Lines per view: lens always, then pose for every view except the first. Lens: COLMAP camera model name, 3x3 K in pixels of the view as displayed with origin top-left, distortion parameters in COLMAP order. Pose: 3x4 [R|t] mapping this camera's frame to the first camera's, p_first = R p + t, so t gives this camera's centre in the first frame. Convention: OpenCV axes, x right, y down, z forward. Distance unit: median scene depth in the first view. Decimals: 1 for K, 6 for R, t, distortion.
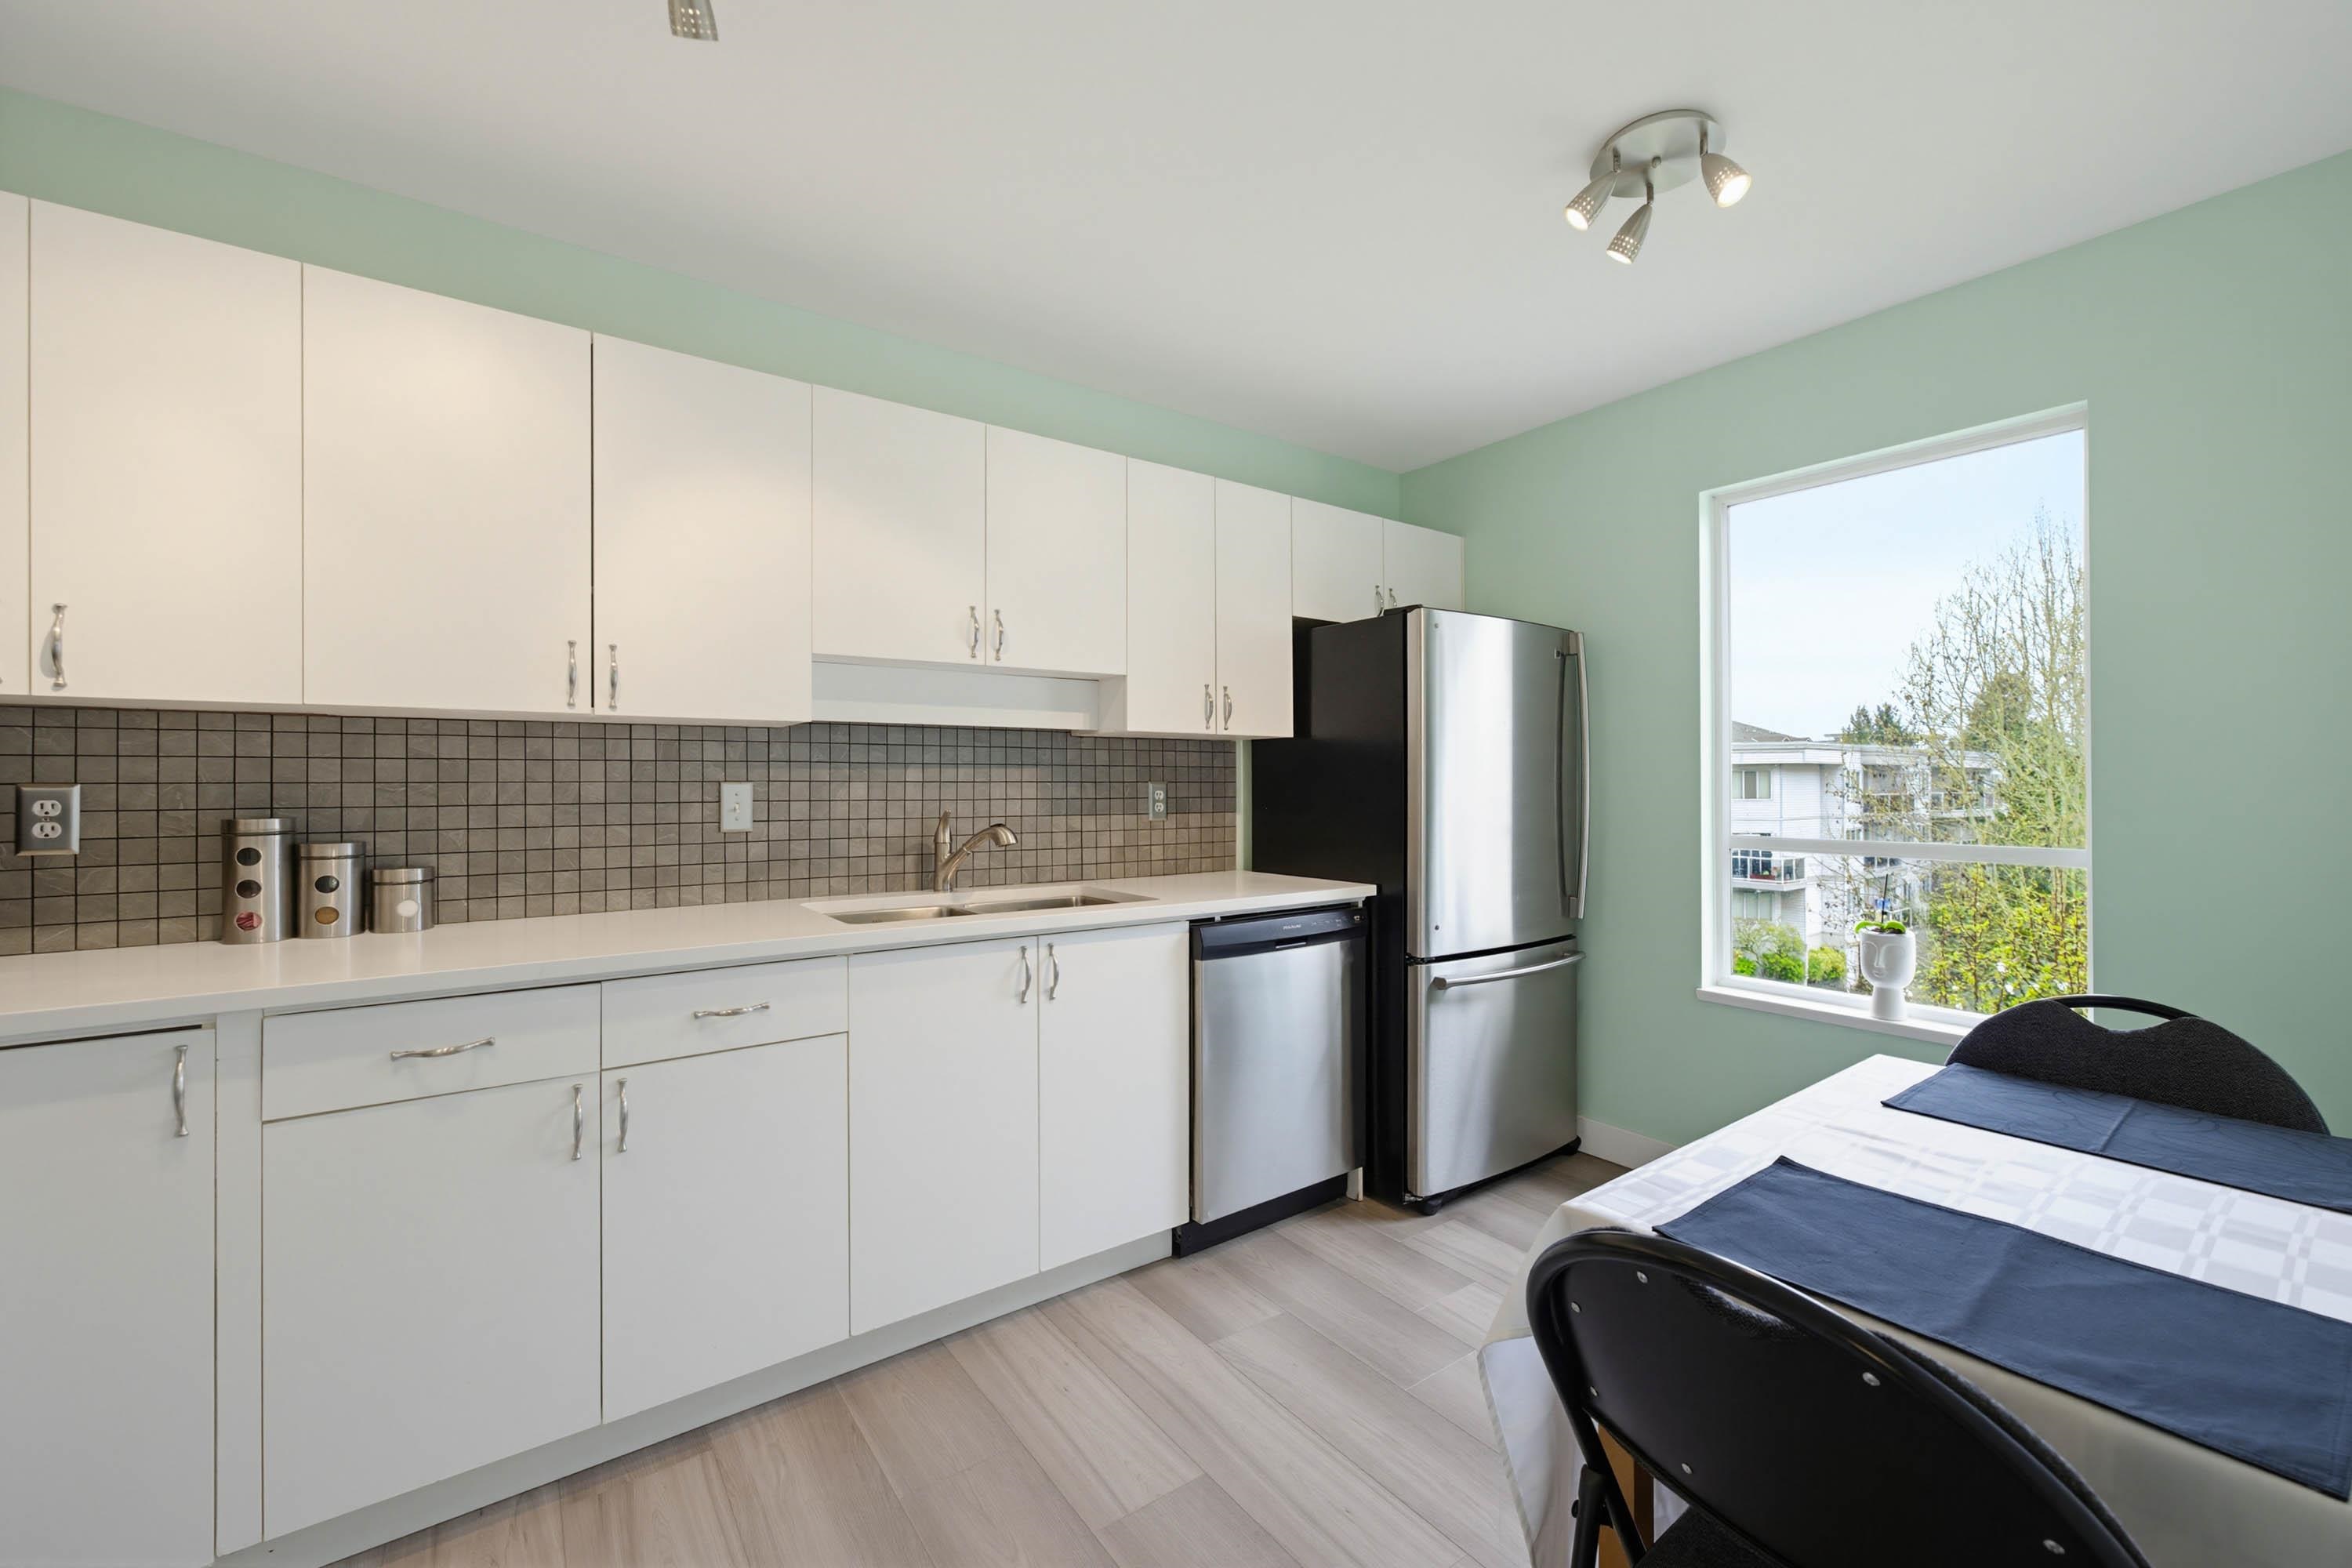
lens RADIAL K [[967.4, 0, 1223.2], [0, 967.4, 780.6], [0, 0, 1]] dist [-0.034666, 0.021853]
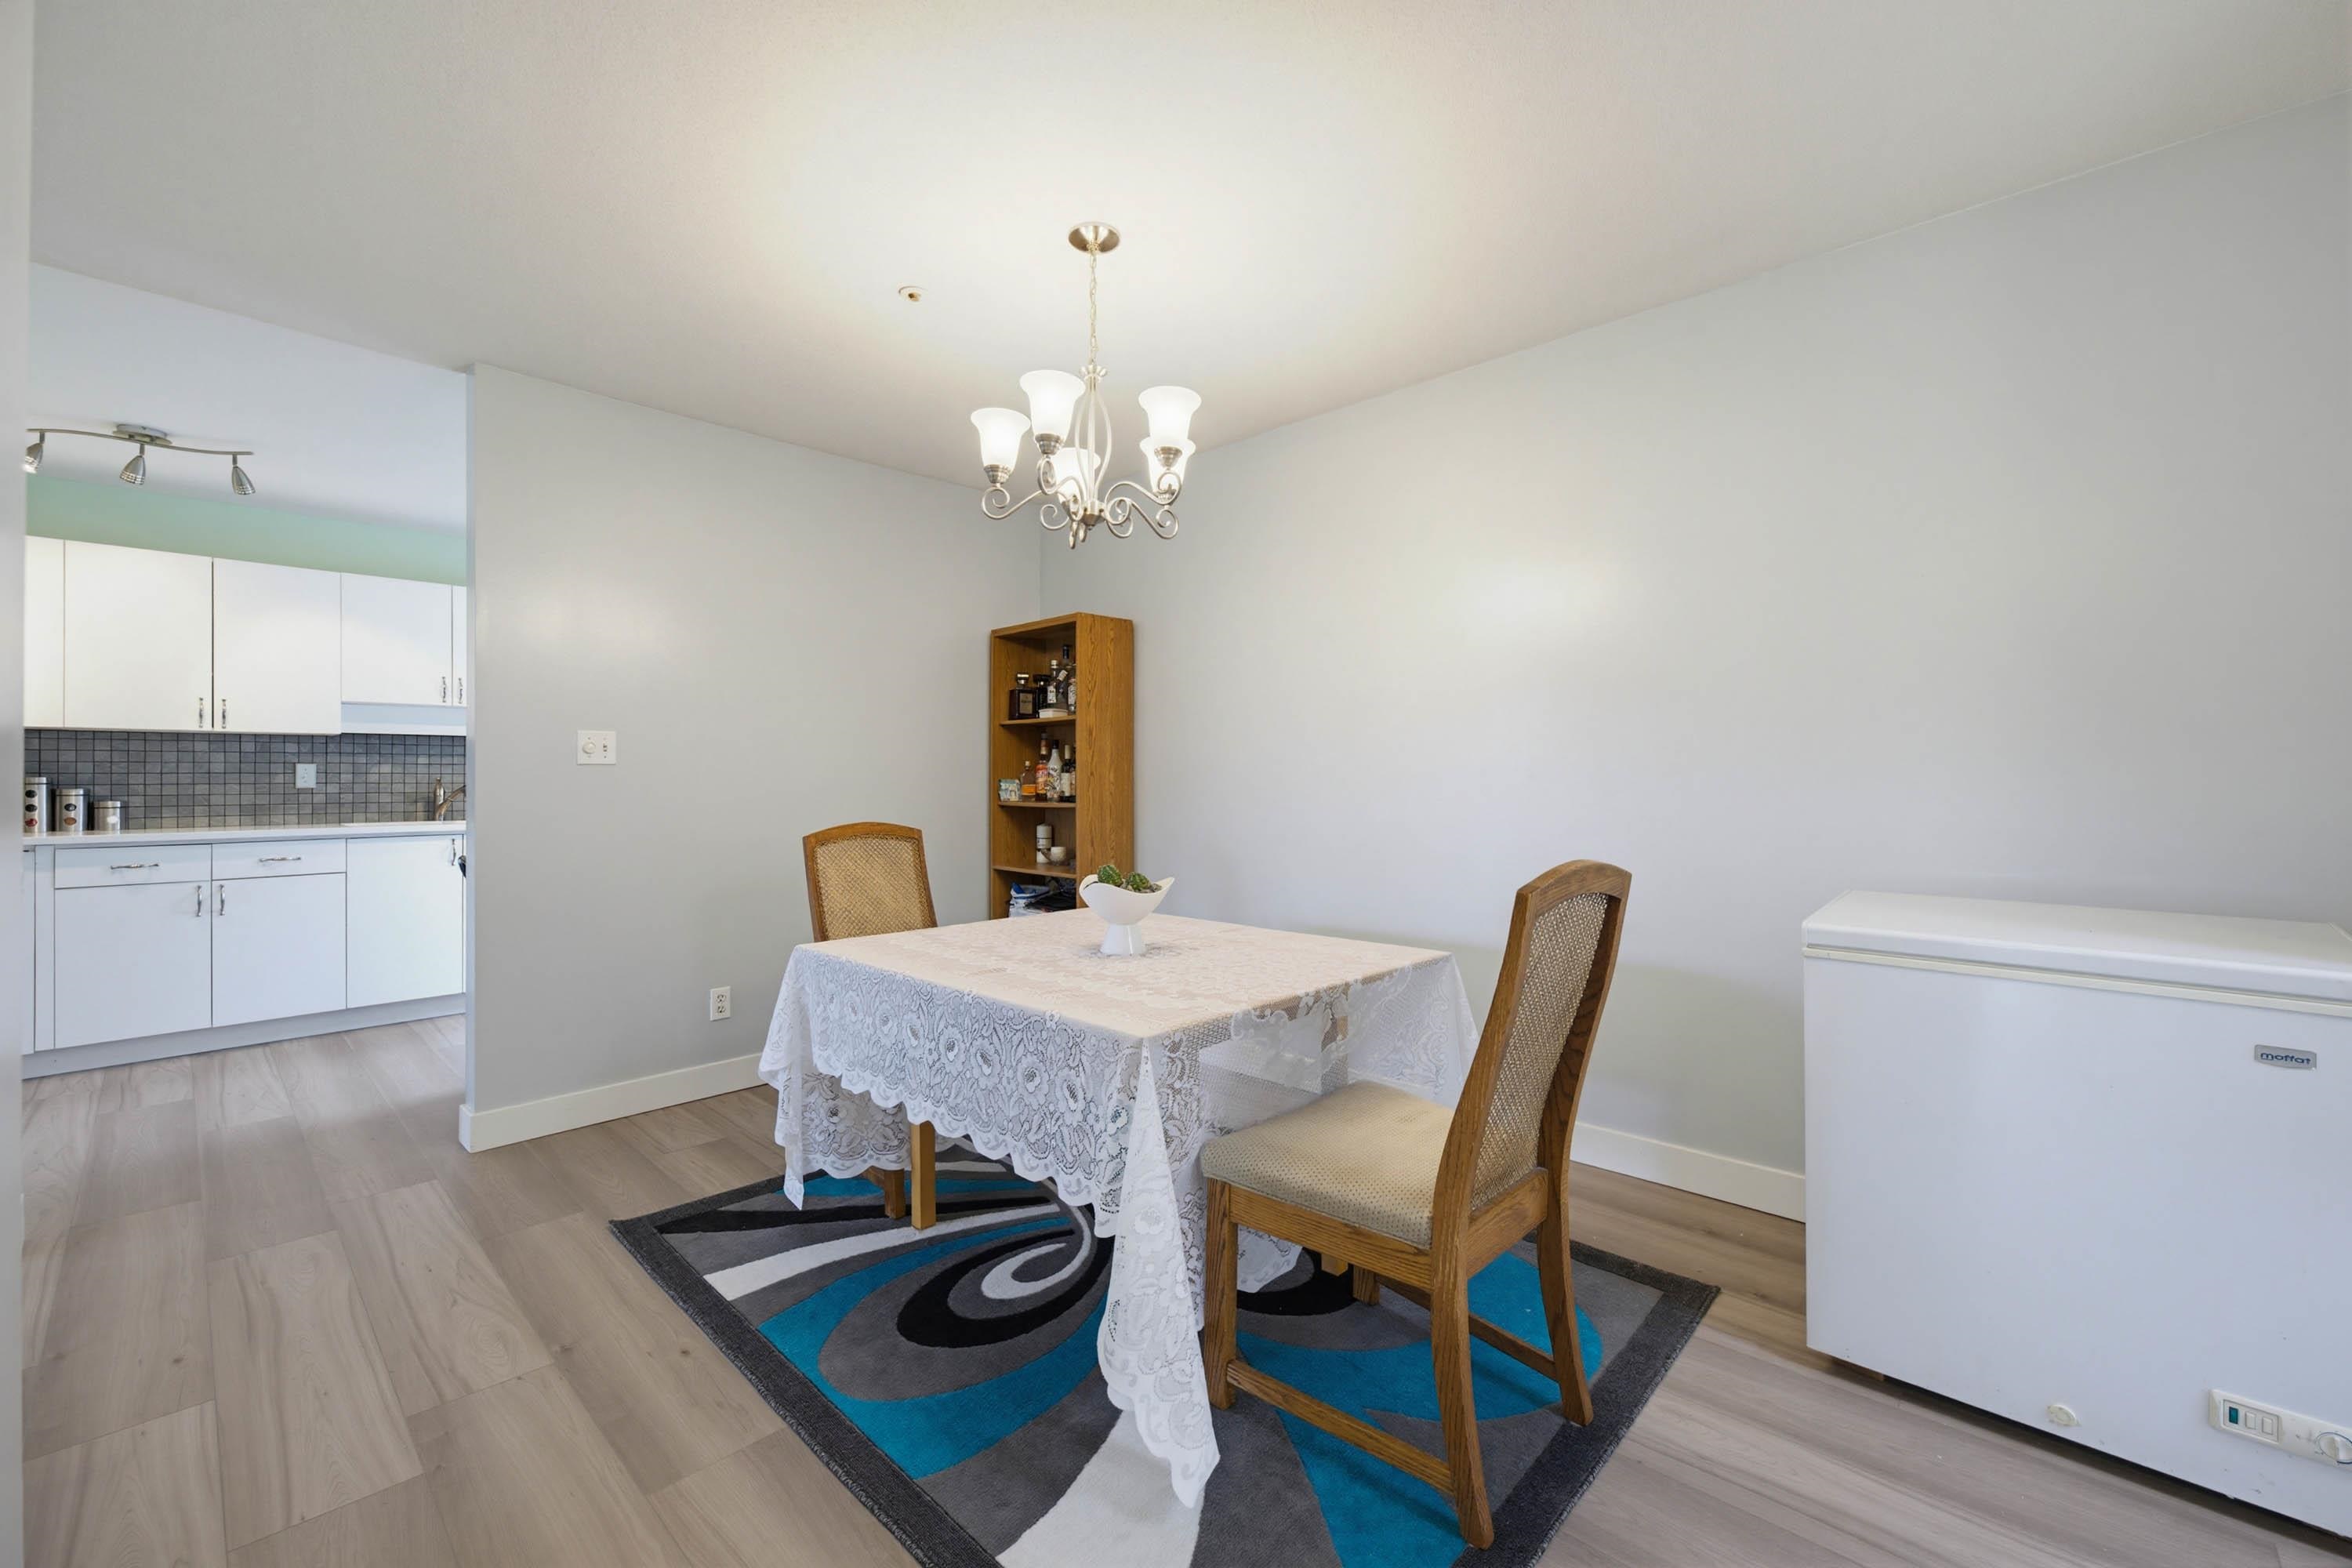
lens RADIAL K [[942.3, 0, 1205.3], [0, 942.3, 775.3], [0, 0, 1]] dist [-0.002482, -0.000496]
pose [[0.983439, -0.003418, 0.181209, 1.014637], [0.004393, 0.999978, -0.004979, 0.046214], [-0.181188, 0.005693, 0.983432, -1.306251]]
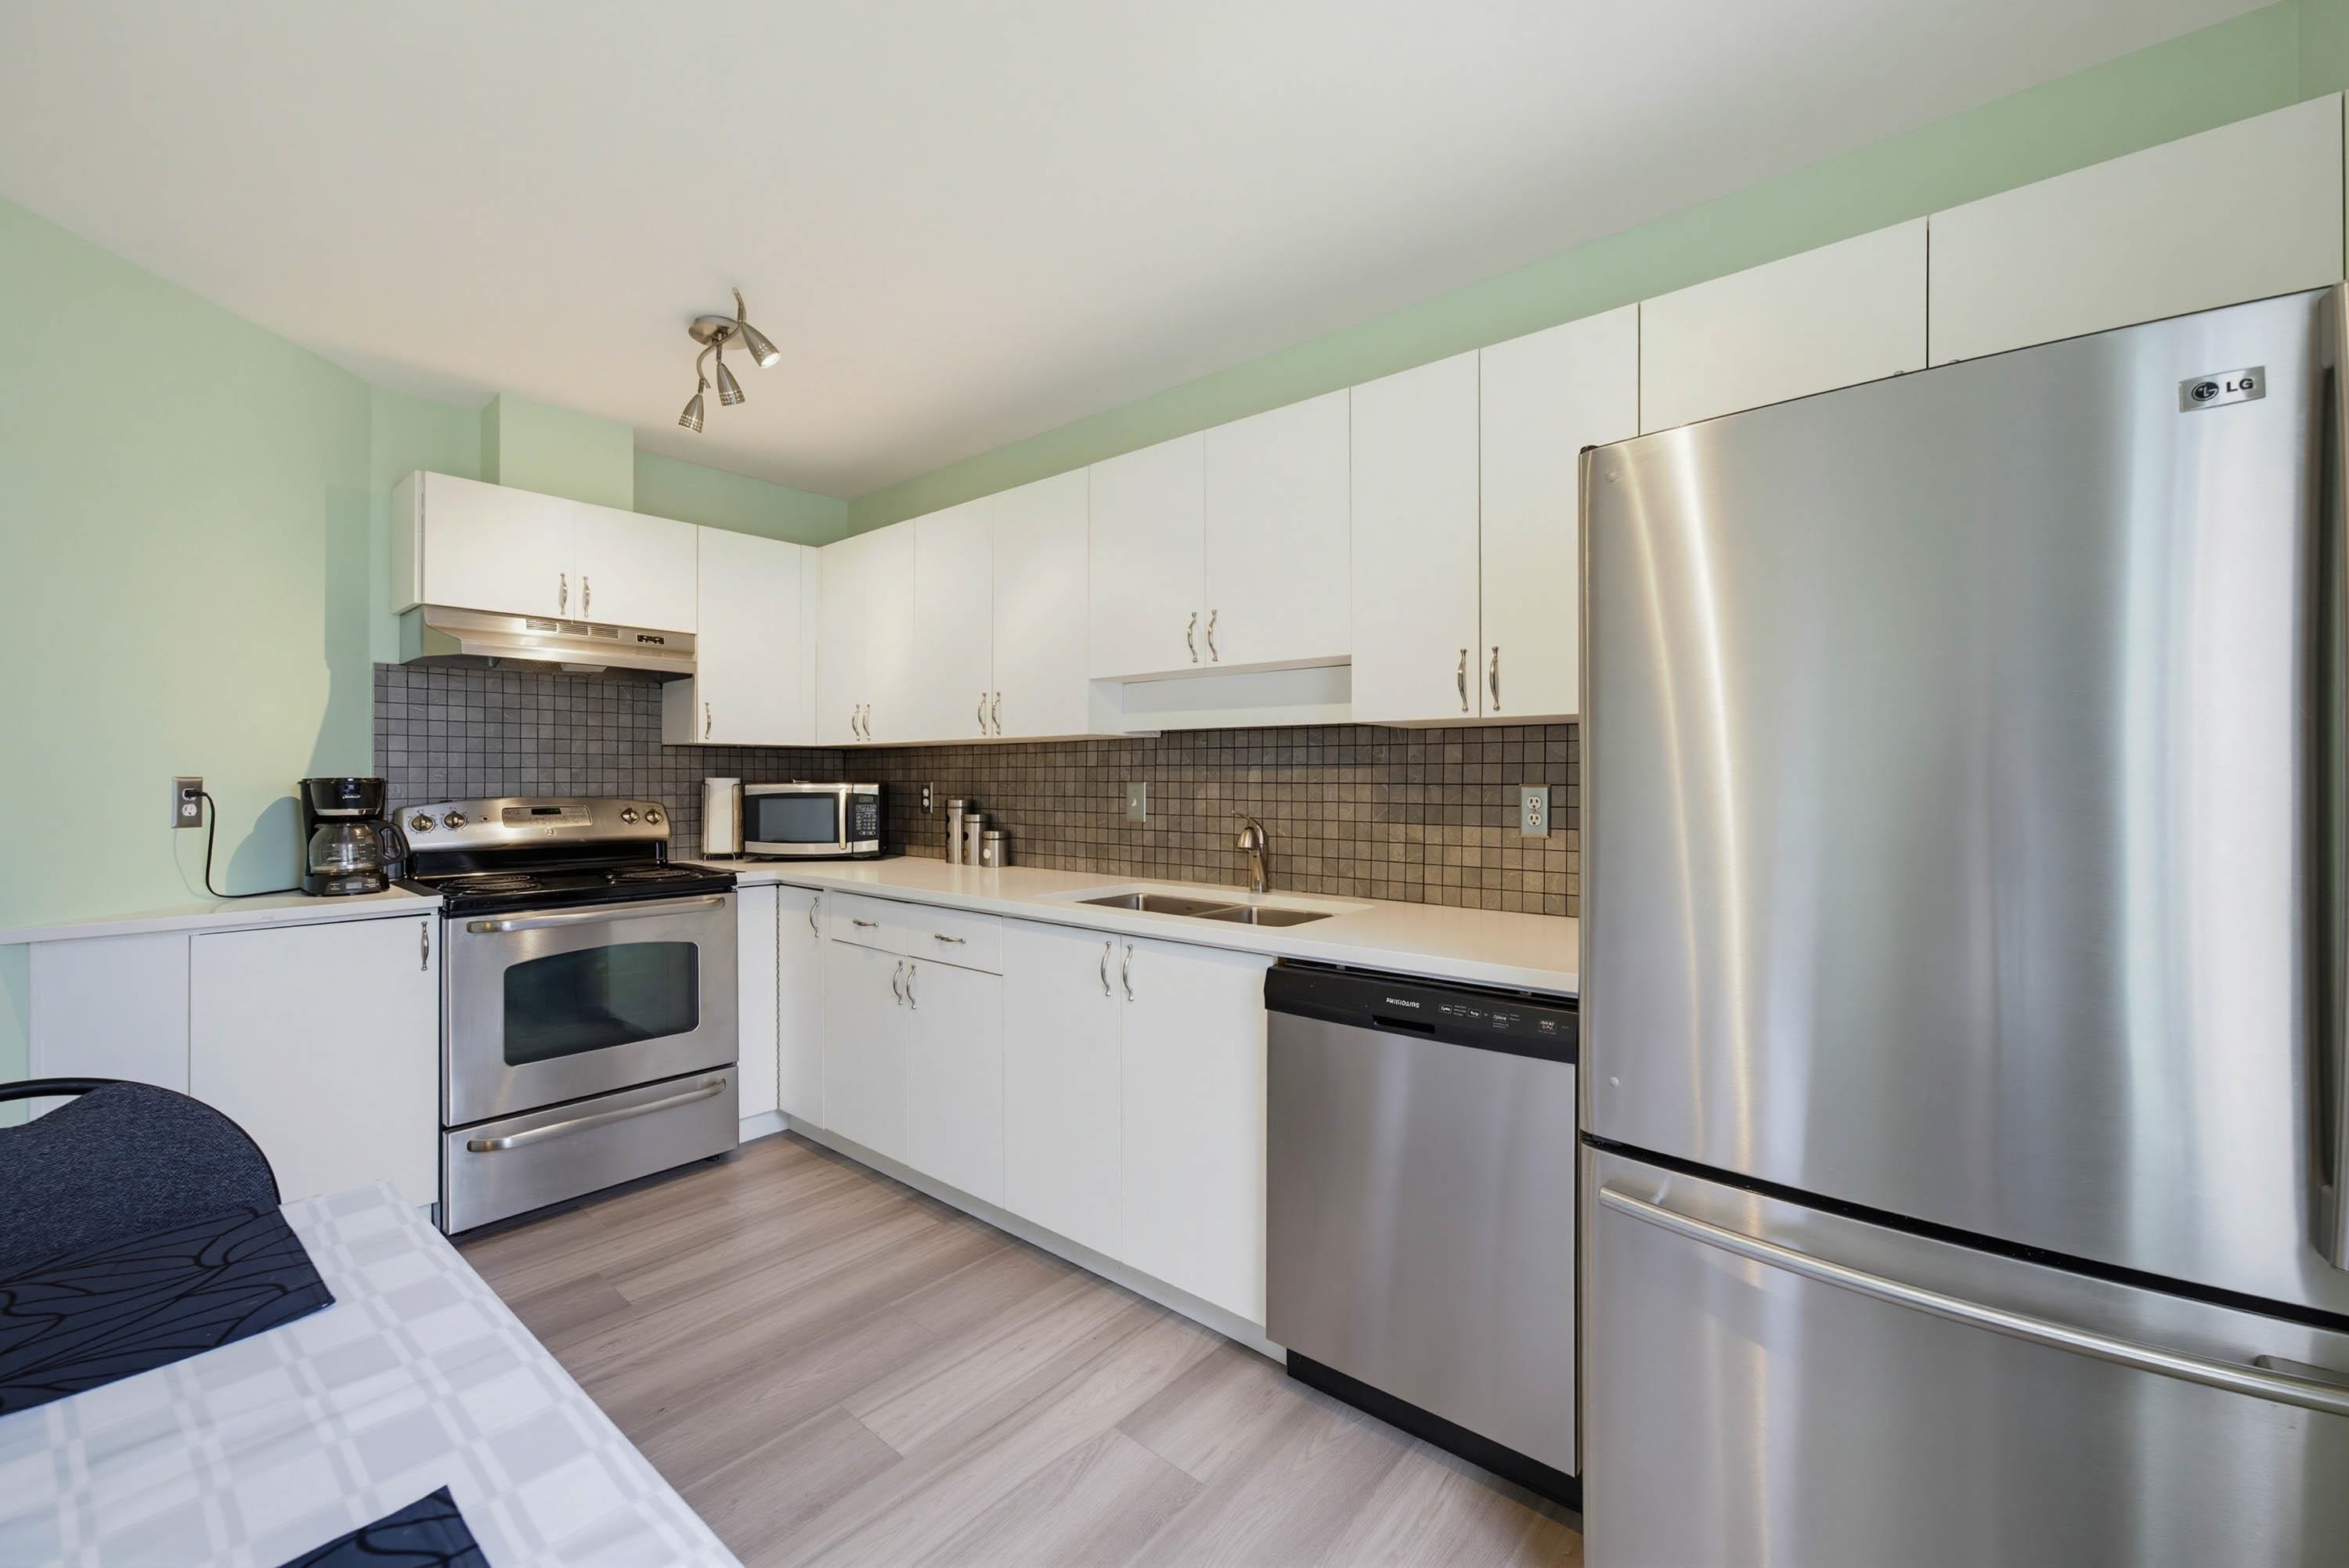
lens RADIAL K [[972.1, 0, 1184.8], [0, 972.1, 777.9], [0, 0, 1]] dist [-0.061238, 0.043378]
pose [[0.203171, 0.001648, -0.979142, 0.802238], [-0.000480, 0.999999, 0.001583, -0.006622], [0.979143, 0.000149, 0.203172, 0.833440]]
